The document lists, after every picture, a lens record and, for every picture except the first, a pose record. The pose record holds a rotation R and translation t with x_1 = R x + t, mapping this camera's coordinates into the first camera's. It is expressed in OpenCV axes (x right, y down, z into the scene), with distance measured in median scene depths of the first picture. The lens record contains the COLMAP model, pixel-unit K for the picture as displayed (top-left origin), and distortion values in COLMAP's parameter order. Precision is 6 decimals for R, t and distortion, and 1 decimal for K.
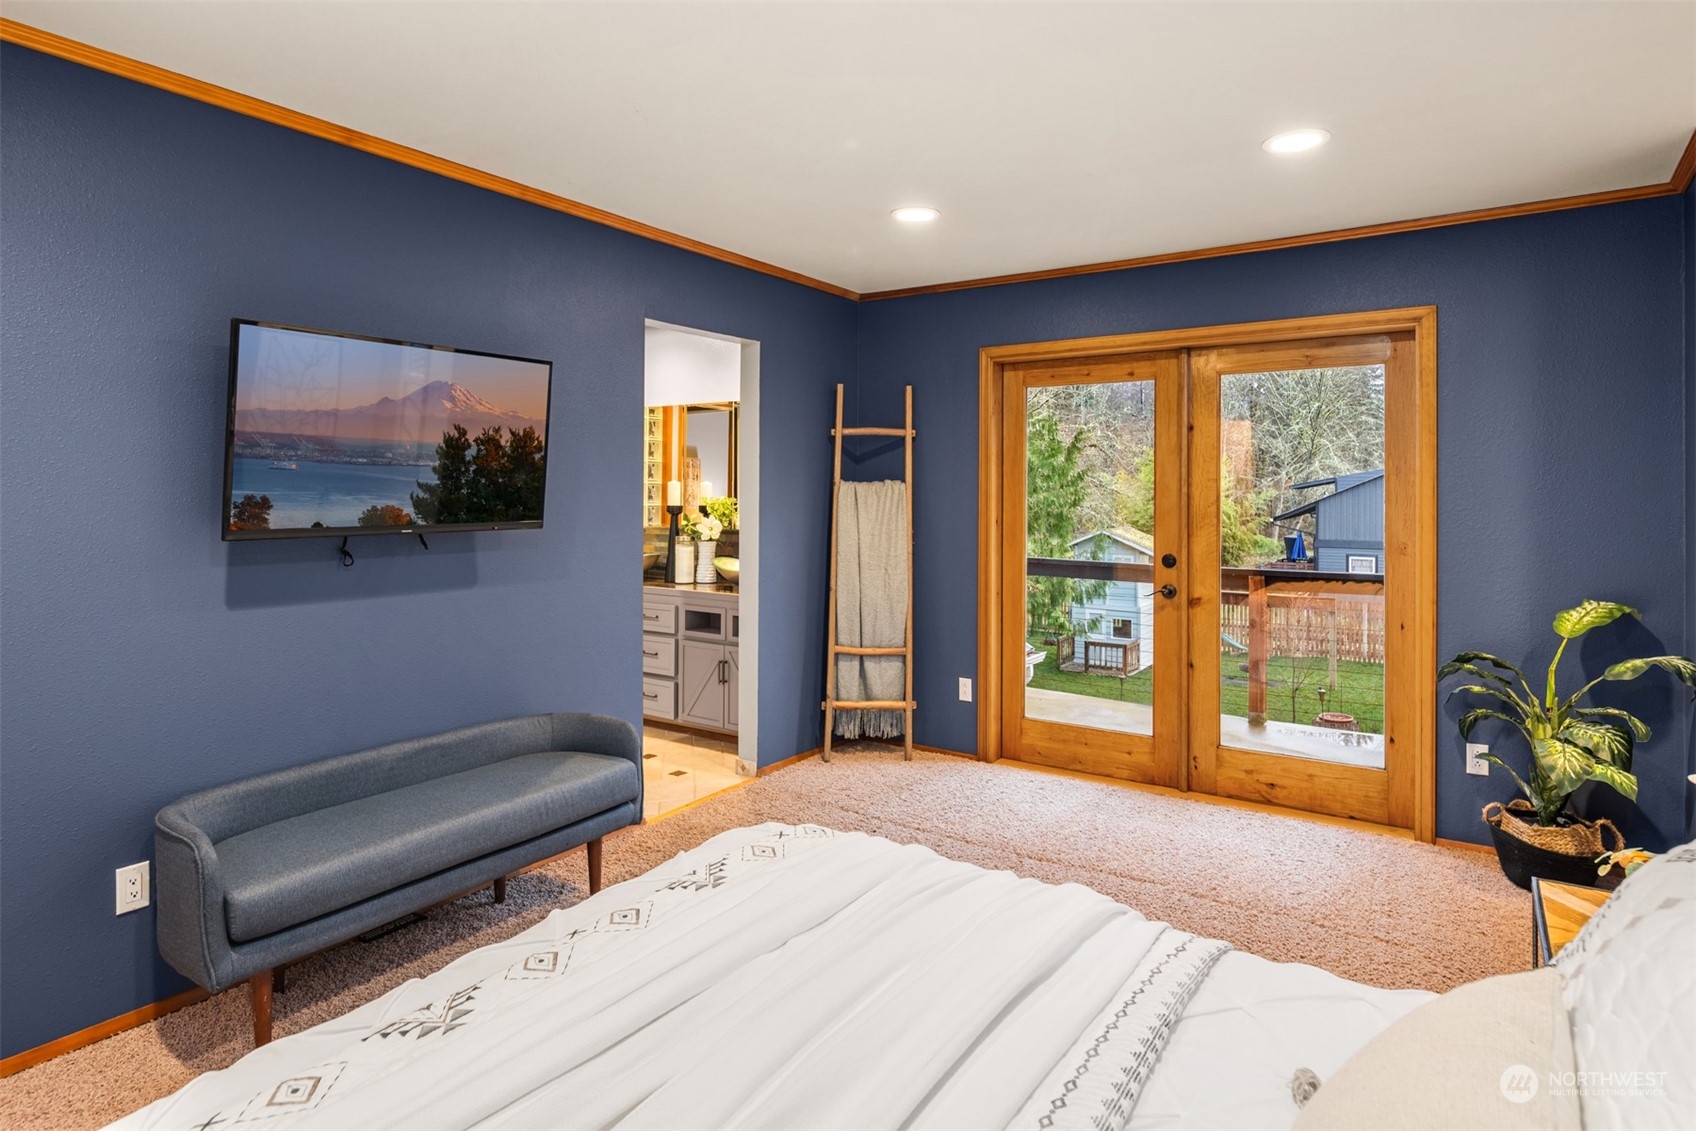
lens RADIAL K [[932.2, 0, 864.7], [0, 932.2, 487.0], [0, 0, 1]] dist [-0.001332, -0.001627]
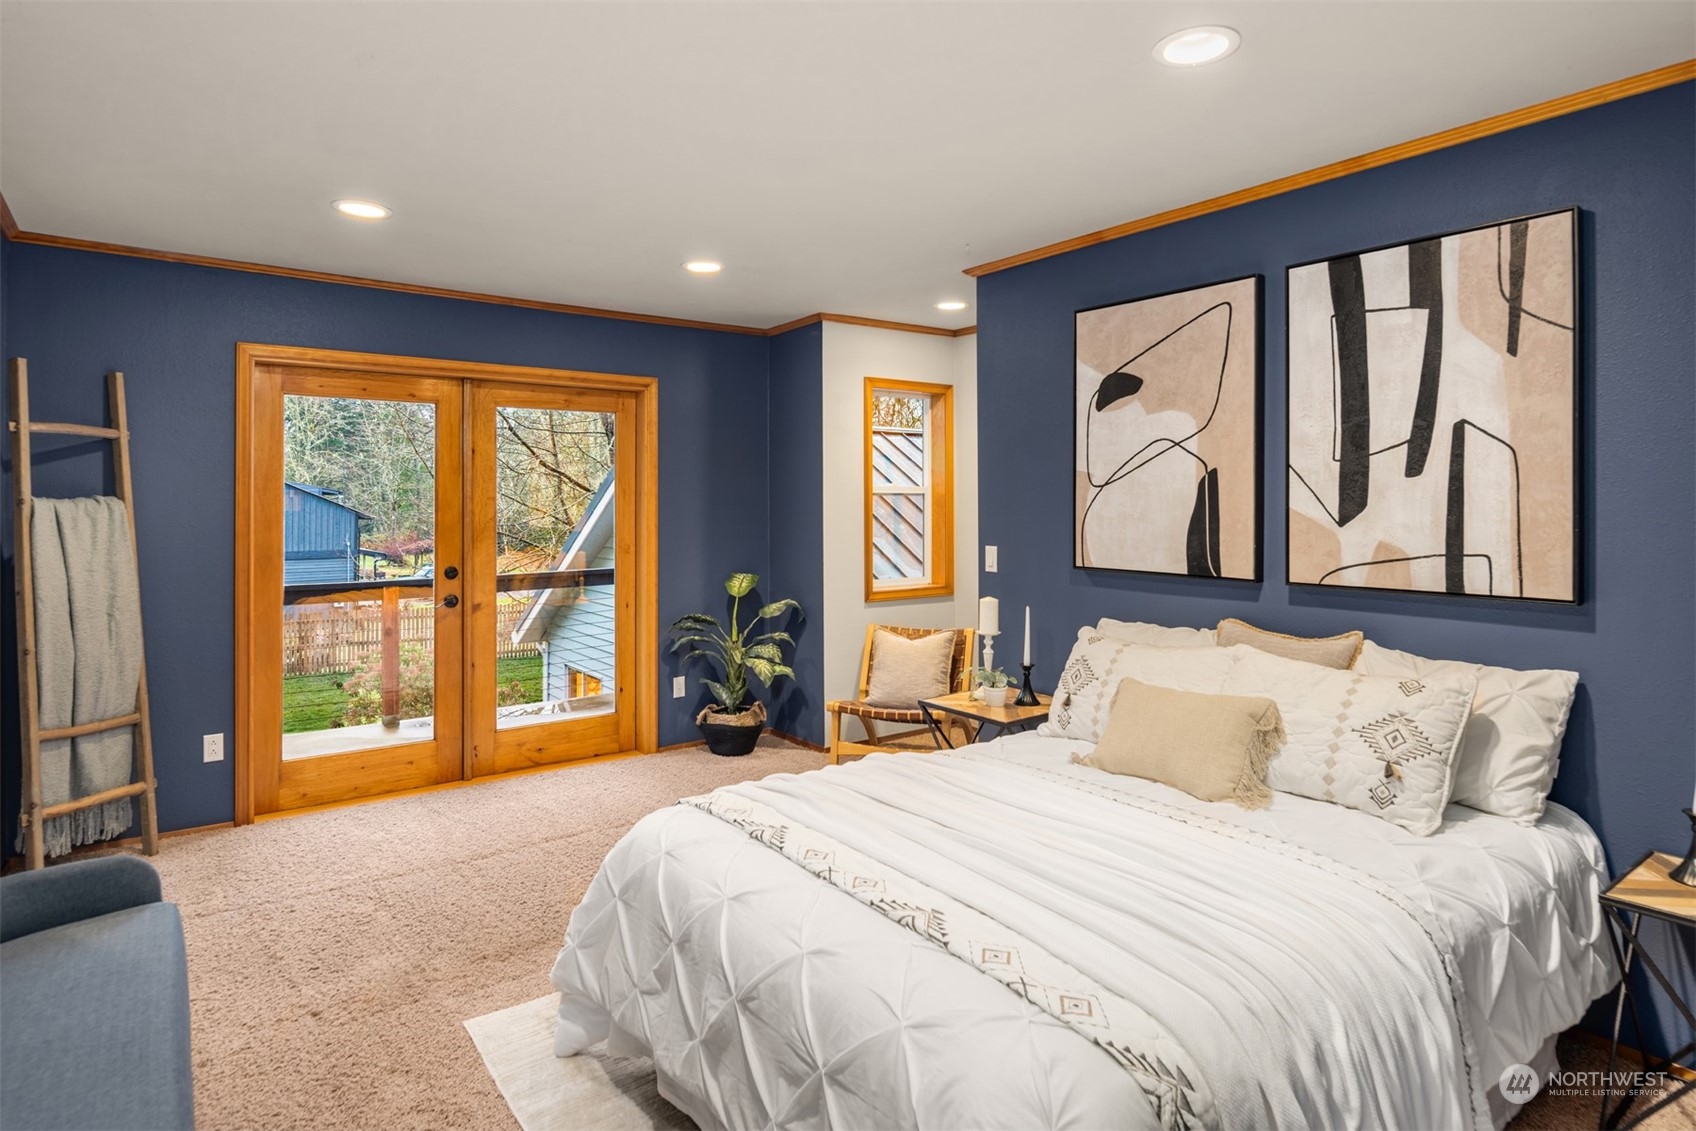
lens RADIAL K [[932.2, 0, 858.2], [0, 932.2, 500.7], [0, 0, 1]] dist [-0.001332, -0.001627]
pose [[0.323539, -0.001243, 0.946214, -0.499471], [-0.003086, 0.999992, 0.002369, -0.007633], [-0.946210, -0.003687, 0.323533, 0.187182]]
